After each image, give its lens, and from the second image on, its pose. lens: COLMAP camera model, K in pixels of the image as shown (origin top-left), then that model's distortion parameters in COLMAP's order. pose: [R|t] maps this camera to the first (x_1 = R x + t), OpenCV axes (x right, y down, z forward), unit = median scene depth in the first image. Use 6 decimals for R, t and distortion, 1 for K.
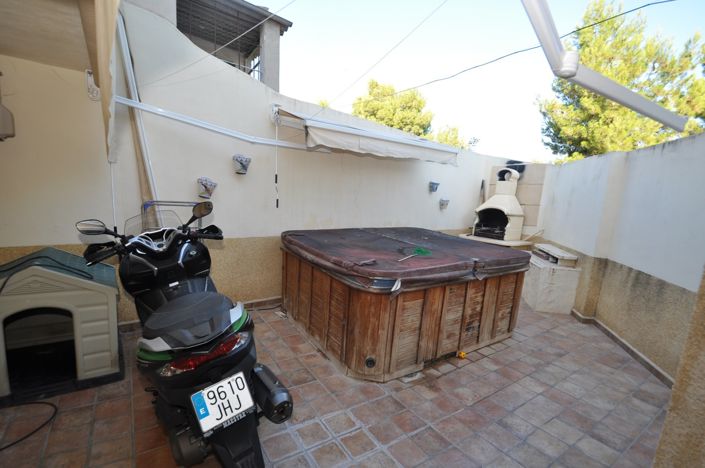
lens RADIAL K [[320.2, 0, 352.4], [0, 320.2, 241.9], [0, 0, 1]] dist [-0.015632, -0.000699]
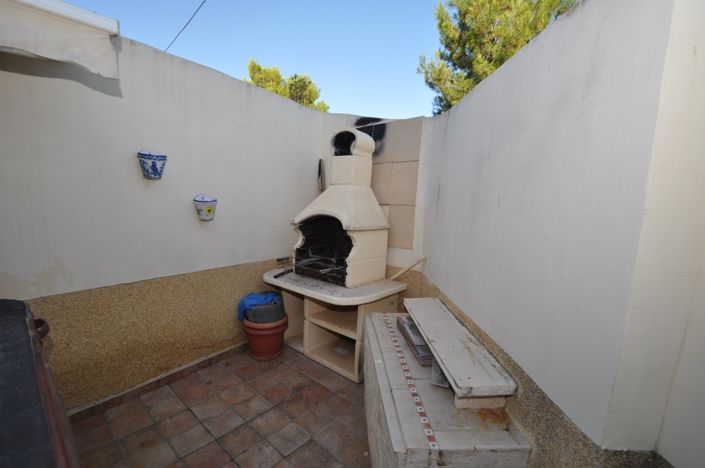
lens RADIAL K [[308.7, 0, 354.8], [0, 308.7, 246.8], [0, 0, 1]] dist [0.014687, -0.016517]
pose [[0.965185, -0.064365, 0.253524, 0.398906], [0.061039, 0.997915, 0.020971, -0.072181], [-0.254346, -0.004766, 0.967102, 0.607571]]
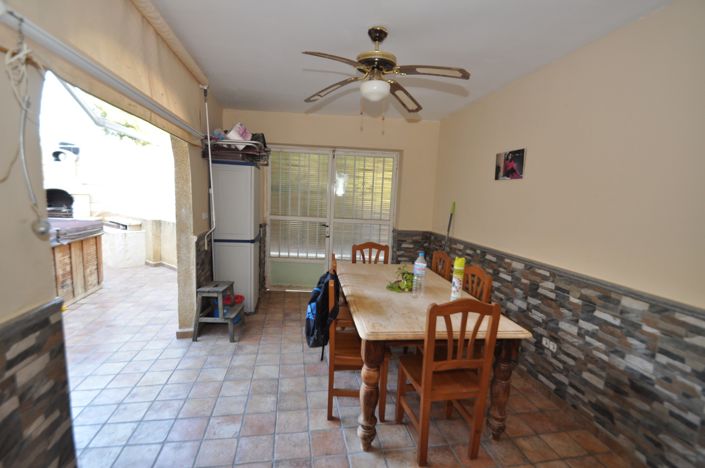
lens RADIAL K [[320.2, 0, 352.4], [0, 320.2, 241.9], [0, 0, 1]] dist [-0.015632, -0.000699]
pose [[0.371452, -0.181559, 0.910527, -0.163878], [0.120639, 0.981818, 0.146559, 0.032235], [-0.920581, 0.055405, 0.386601, -0.278435]]
